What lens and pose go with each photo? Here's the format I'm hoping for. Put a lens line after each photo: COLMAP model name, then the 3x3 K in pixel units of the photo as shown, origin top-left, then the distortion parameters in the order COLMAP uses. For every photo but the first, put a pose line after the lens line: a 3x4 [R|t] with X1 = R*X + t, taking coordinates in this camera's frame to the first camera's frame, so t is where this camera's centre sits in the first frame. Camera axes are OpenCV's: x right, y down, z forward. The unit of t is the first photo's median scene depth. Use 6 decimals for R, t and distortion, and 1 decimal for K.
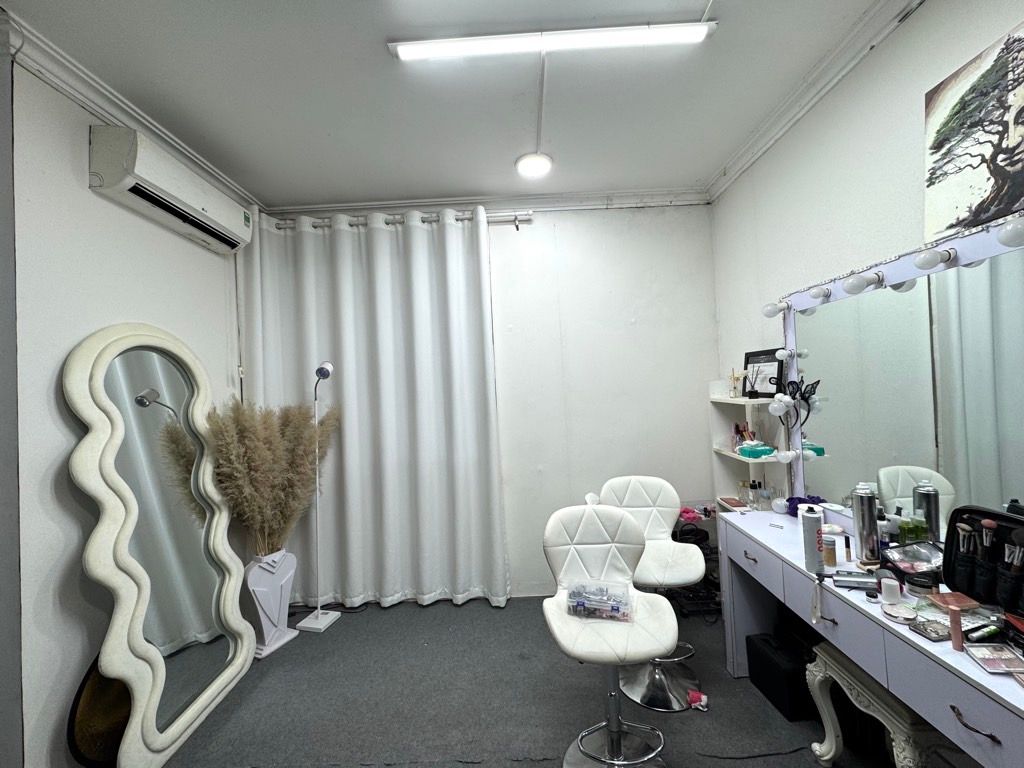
lens RADIAL K [[405.5, 0, 510.0], [0, 405.5, 383.5], [0, 0, 1]] dist [-0.001186, 0.000105]
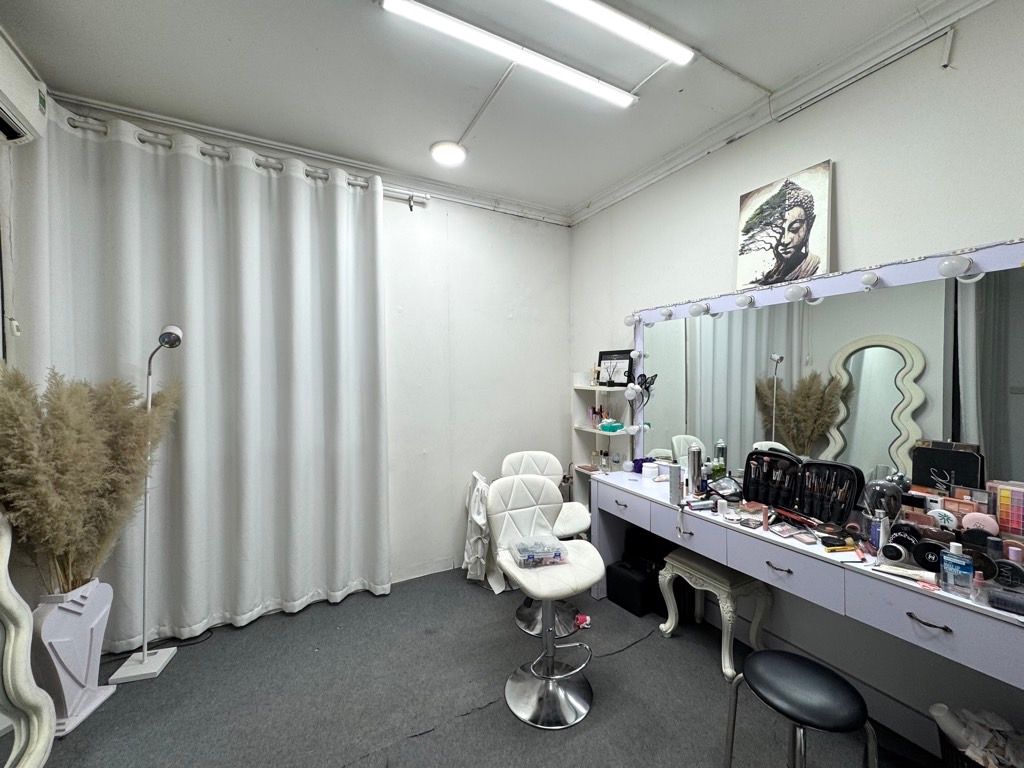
lens RADIAL K [[405.5, 0, 510.6], [0, 405.5, 383.6], [0, 0, 1]] dist [-0.001186, 0.000105]
pose [[0.870510, 0.030563, 0.491200, -0.316108], [-0.040999, 0.999104, 0.010493, 0.025455], [-0.490440, -0.029273, 0.870983, 0.020184]]
